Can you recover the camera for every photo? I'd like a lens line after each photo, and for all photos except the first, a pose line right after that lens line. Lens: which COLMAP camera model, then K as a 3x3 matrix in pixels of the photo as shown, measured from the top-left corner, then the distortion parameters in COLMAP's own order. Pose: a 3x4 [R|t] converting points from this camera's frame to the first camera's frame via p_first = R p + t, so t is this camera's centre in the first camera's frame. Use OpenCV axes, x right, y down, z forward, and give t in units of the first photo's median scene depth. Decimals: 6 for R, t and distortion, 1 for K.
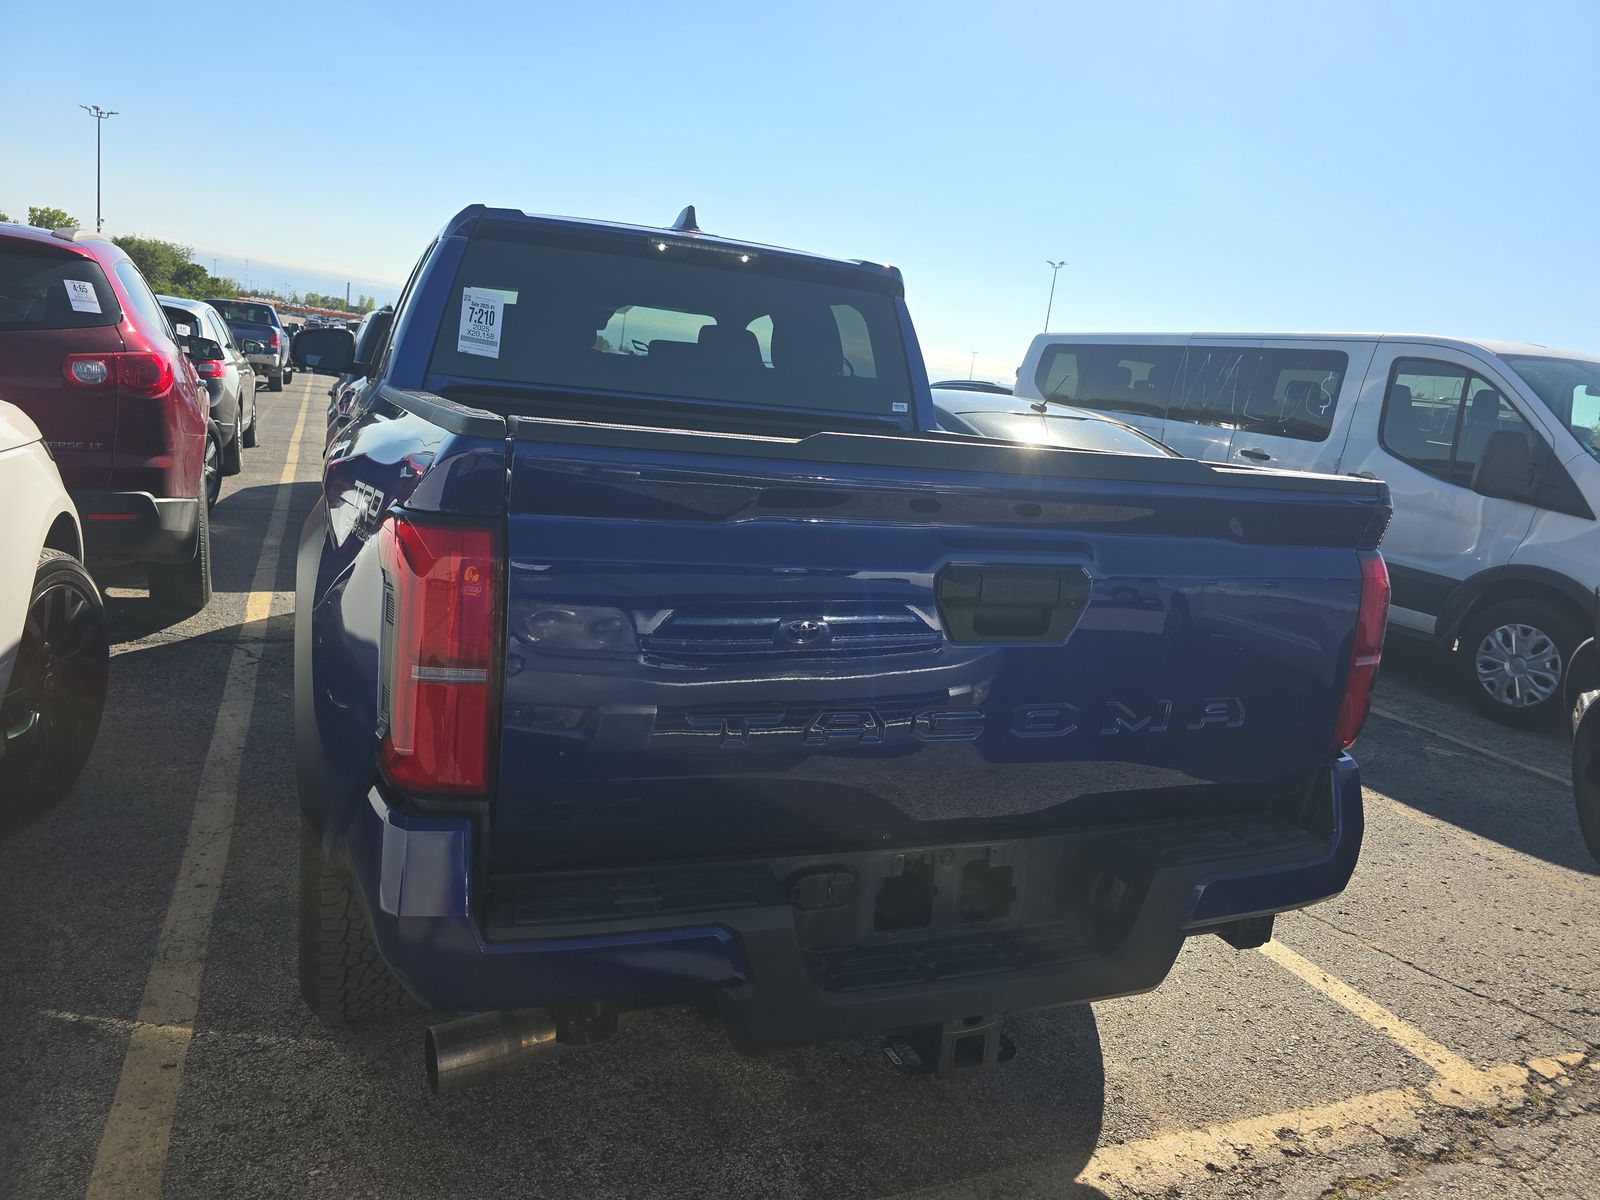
lens RADIAL K [[1106.5, 0, 792.5], [0, 1106.5, 571.4], [0, 0, 1]] dist [0.044622, -0.035521]
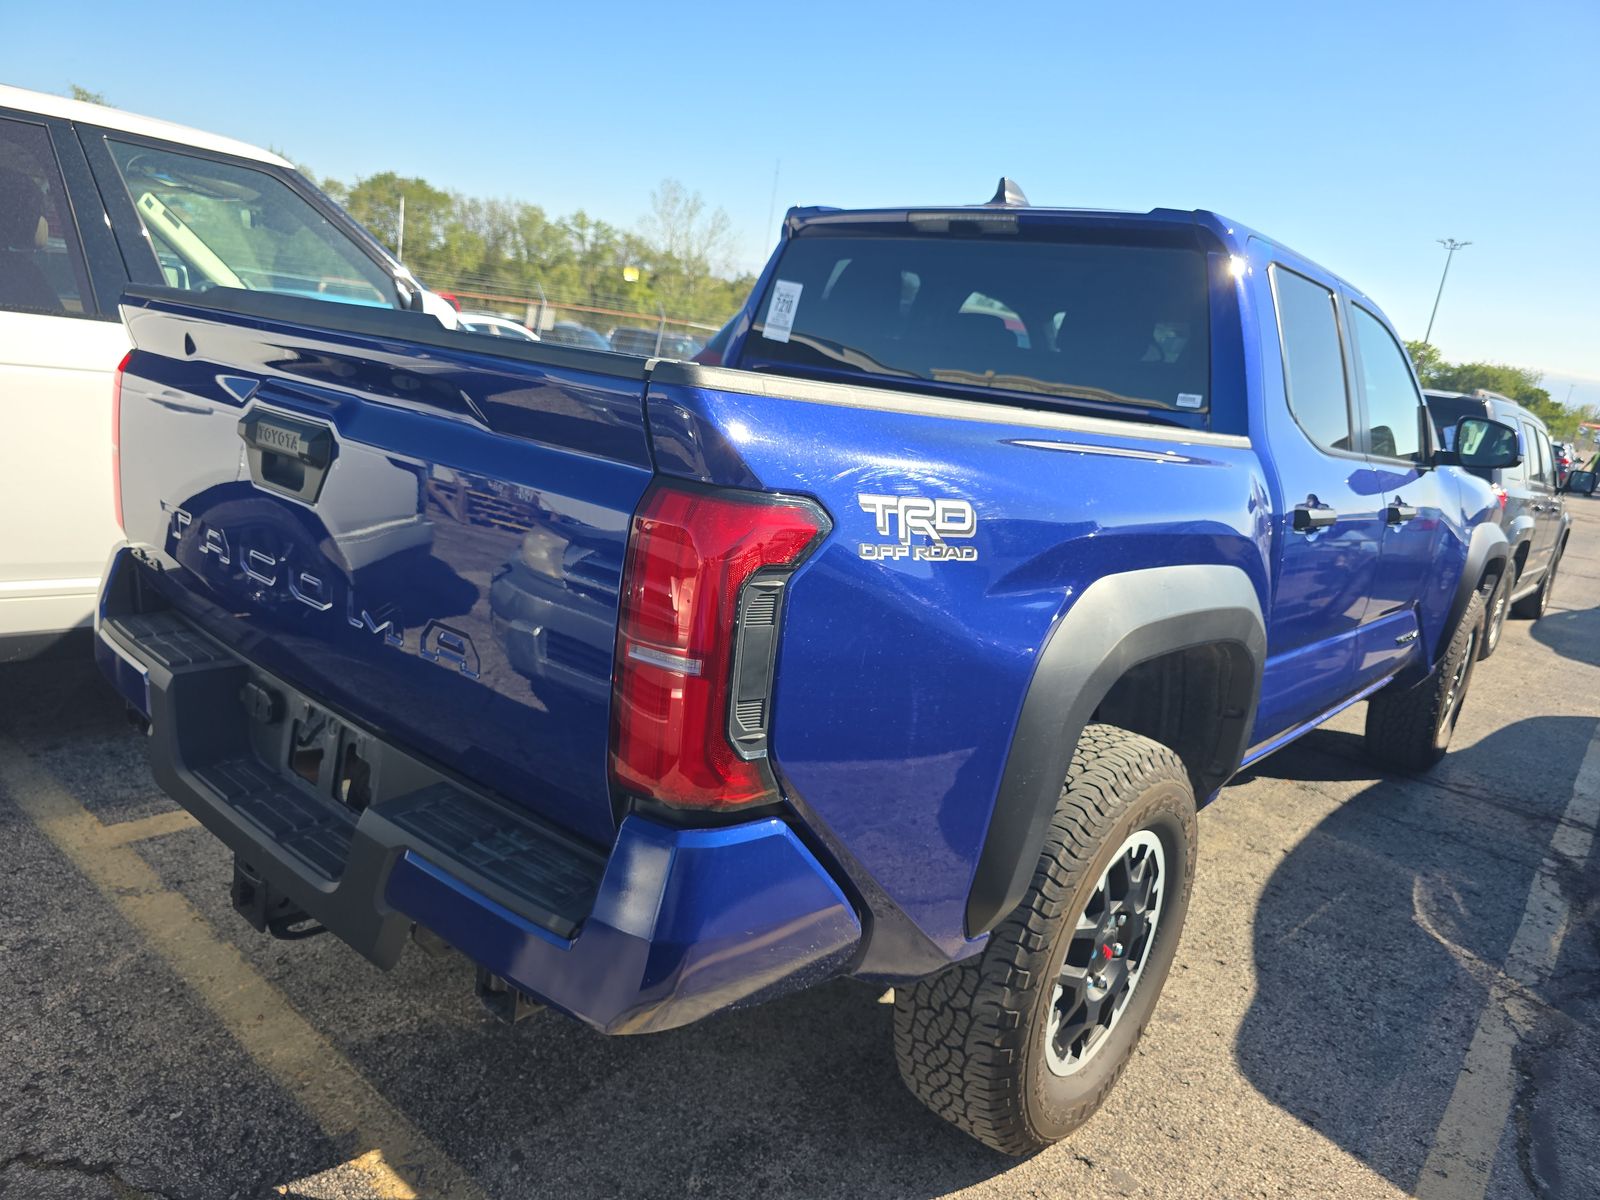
lens RADIAL K [[1108.1, 0, 797.3], [0, 1108.1, 575.3], [0, 0, 1]] dist [0.051811, -0.055468]
pose [[0.454641, 0.130431, -0.881073, 0.814235], [-0.227917, 0.973320, 0.026480, 0.002658], [0.861020, 0.188773, 0.472239, 0.583650]]
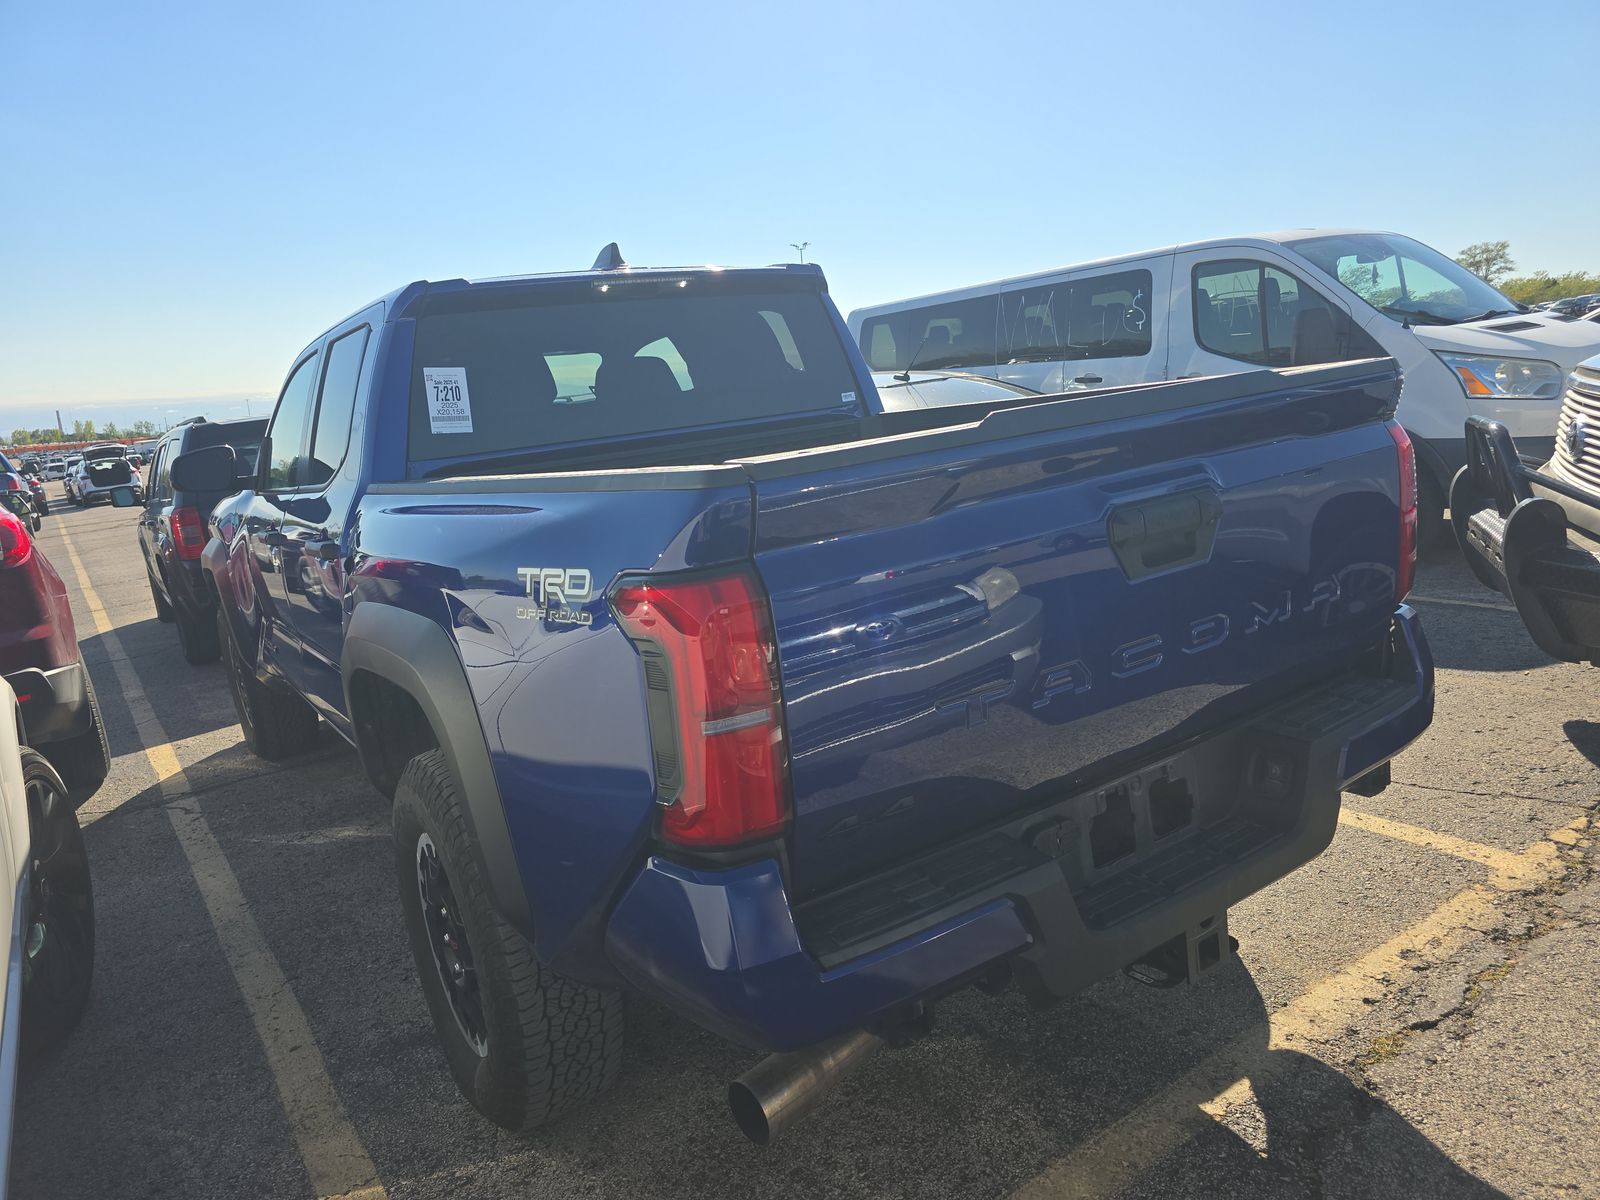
lens RADIAL K [[1106.5, 0, 792.5], [0, 1106.5, 571.4], [0, 0, 1]] dist [0.044622, -0.035521]
pose [[0.957384, -0.237127, 0.164883, -0.204991], [0.238115, 0.971135, 0.014040, -0.022326], [-0.163454, 0.025819, 0.986213, -0.001776]]
